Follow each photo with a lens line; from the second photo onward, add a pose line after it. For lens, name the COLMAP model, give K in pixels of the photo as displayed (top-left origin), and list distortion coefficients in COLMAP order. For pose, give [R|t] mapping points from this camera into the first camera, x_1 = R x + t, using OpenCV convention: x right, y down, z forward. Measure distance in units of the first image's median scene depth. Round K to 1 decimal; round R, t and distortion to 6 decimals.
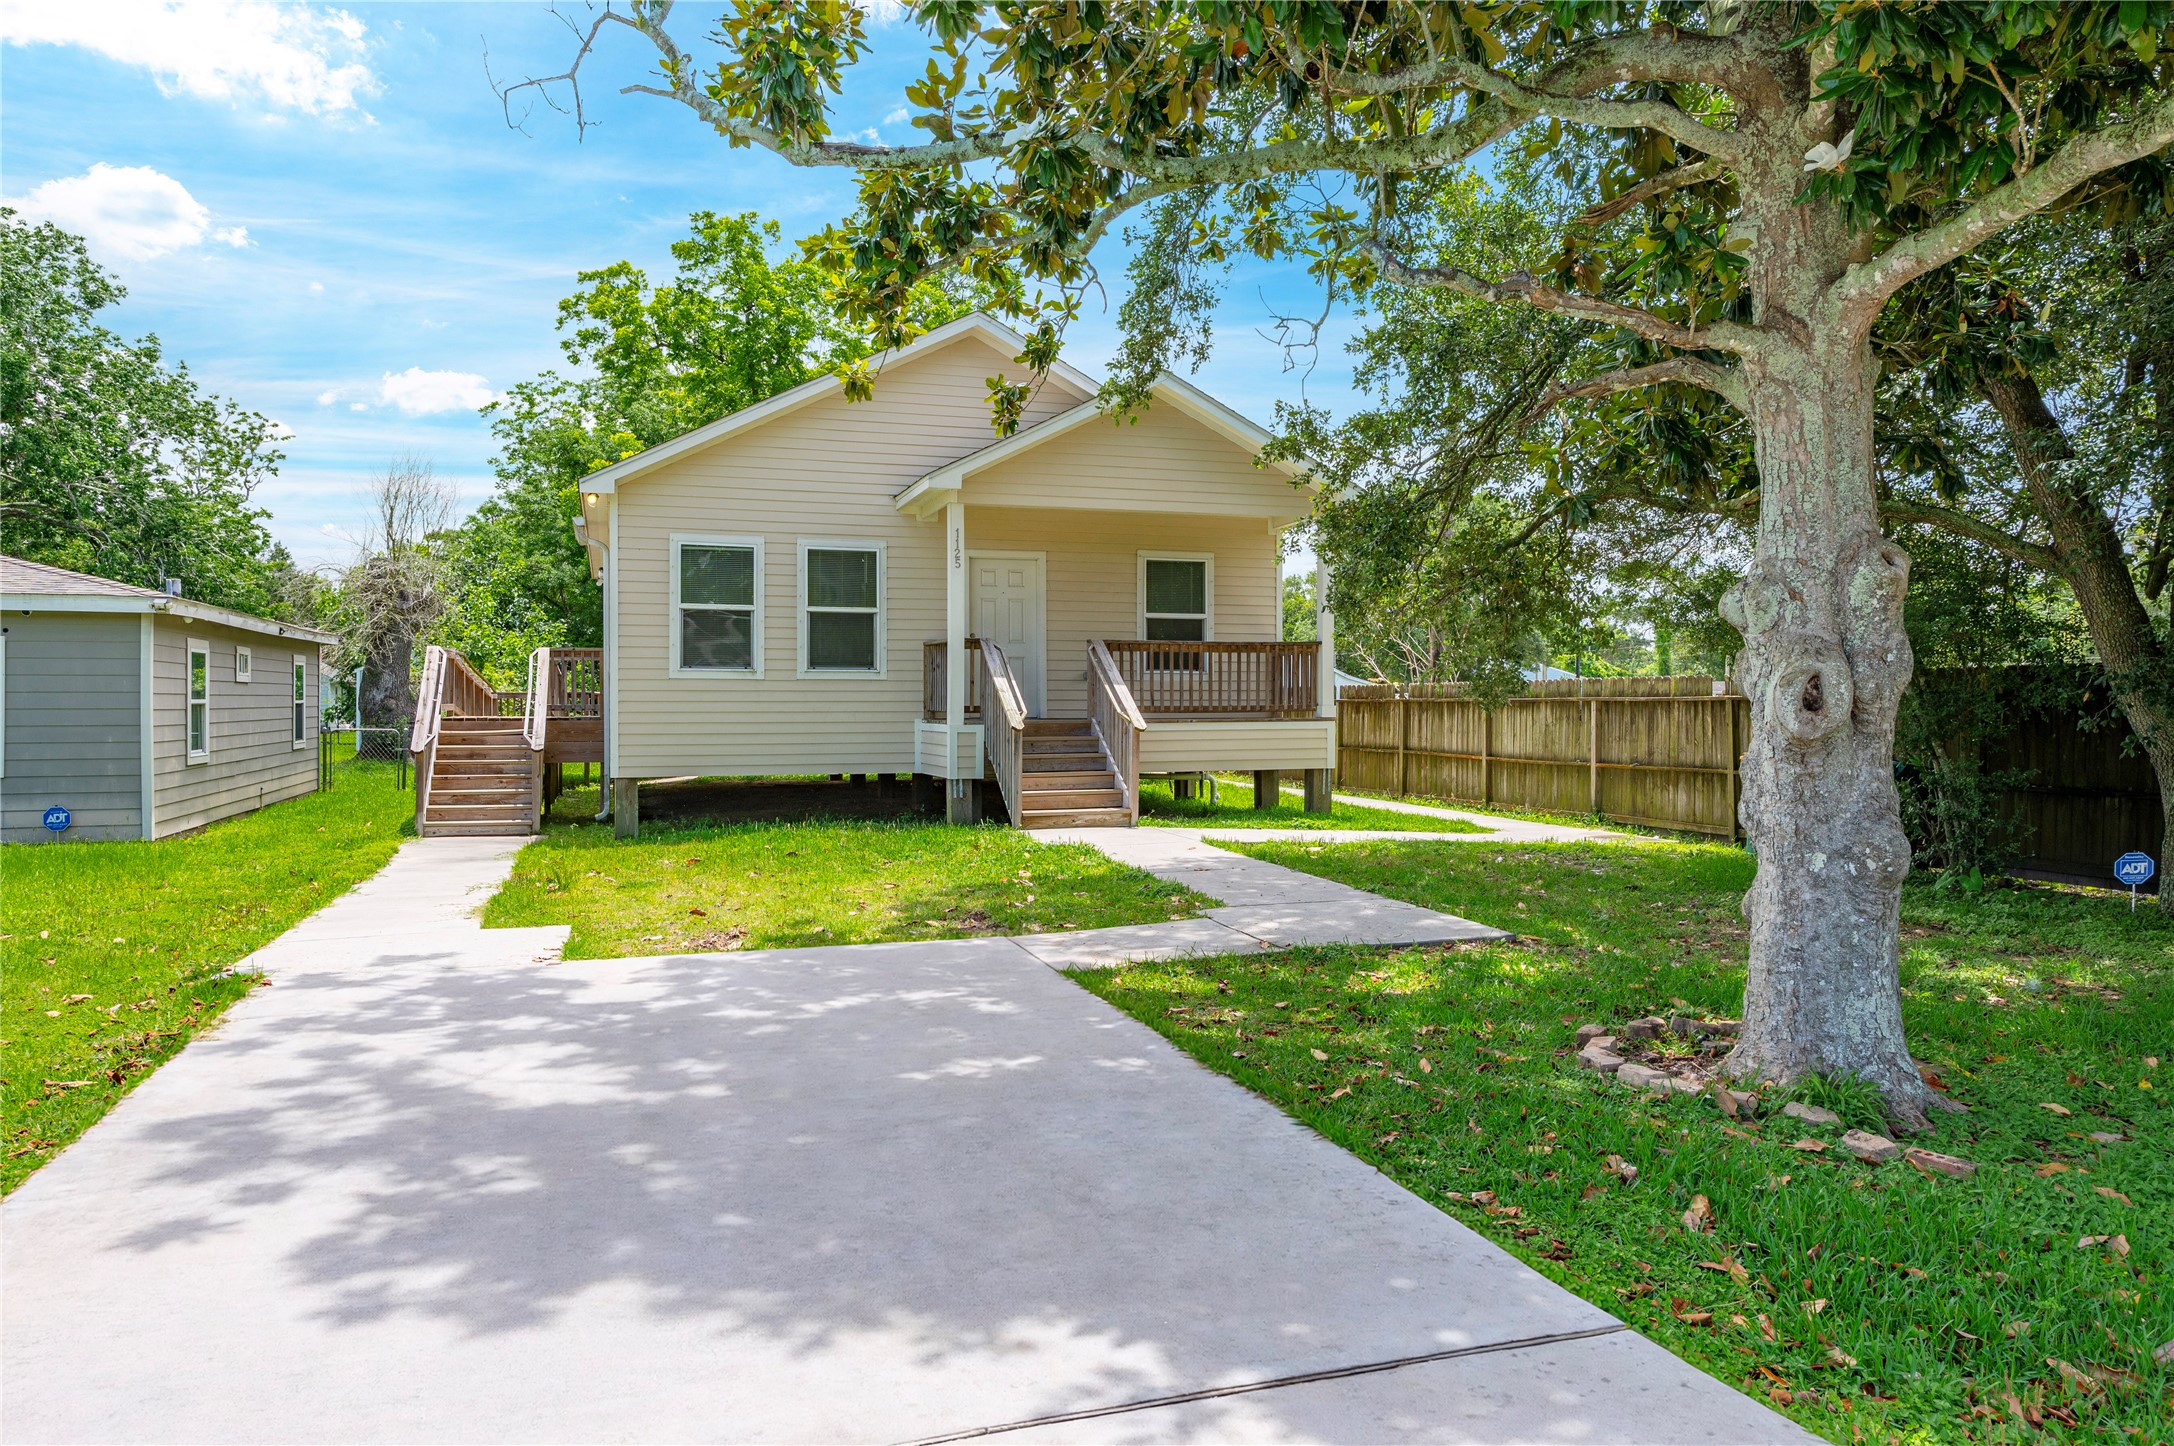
lens RADIAL K [[1516.0, 0, 1087.0], [0, 1516.0, 723.0], [0, 0, 1]] dist [-0.004722, 0.000602]
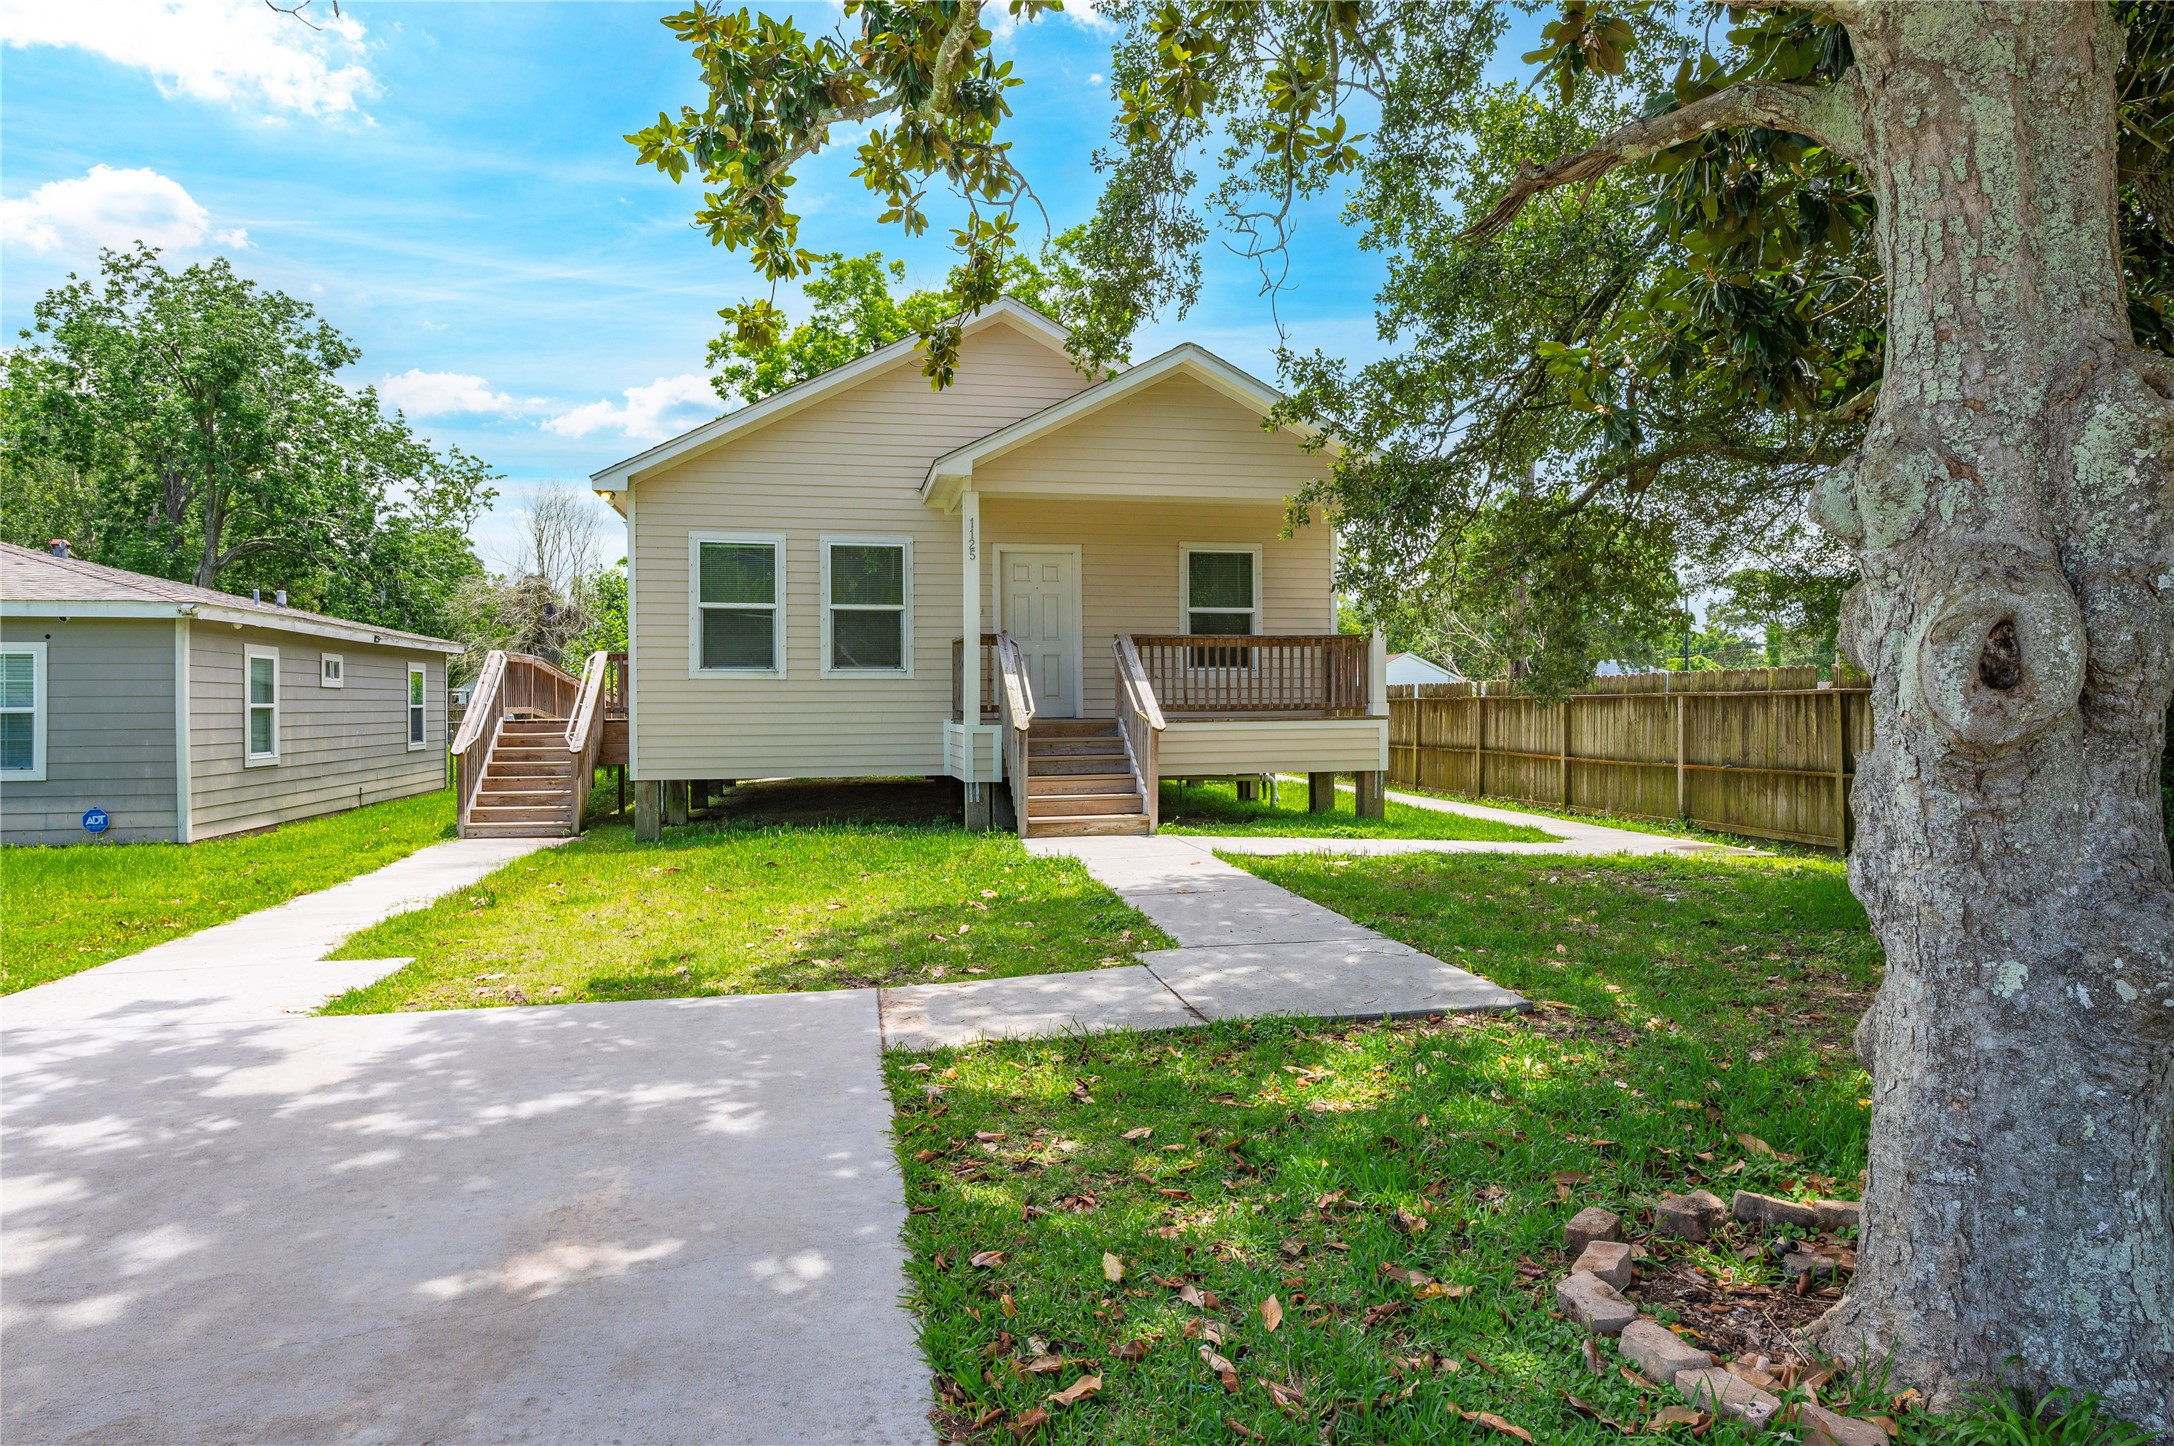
lens RADIAL K [[1306.0, 0, 1087.0], [0, 1306.0, 723.0], [0, 0, 1]] dist [-0.005636, -0.001577]
pose [[0.992443, -0.004342, -0.122629, 0.088025], [0.004224, 0.999990, -0.001222, 0.001129], [0.122633, 0.000695, 0.992452, 0.204173]]
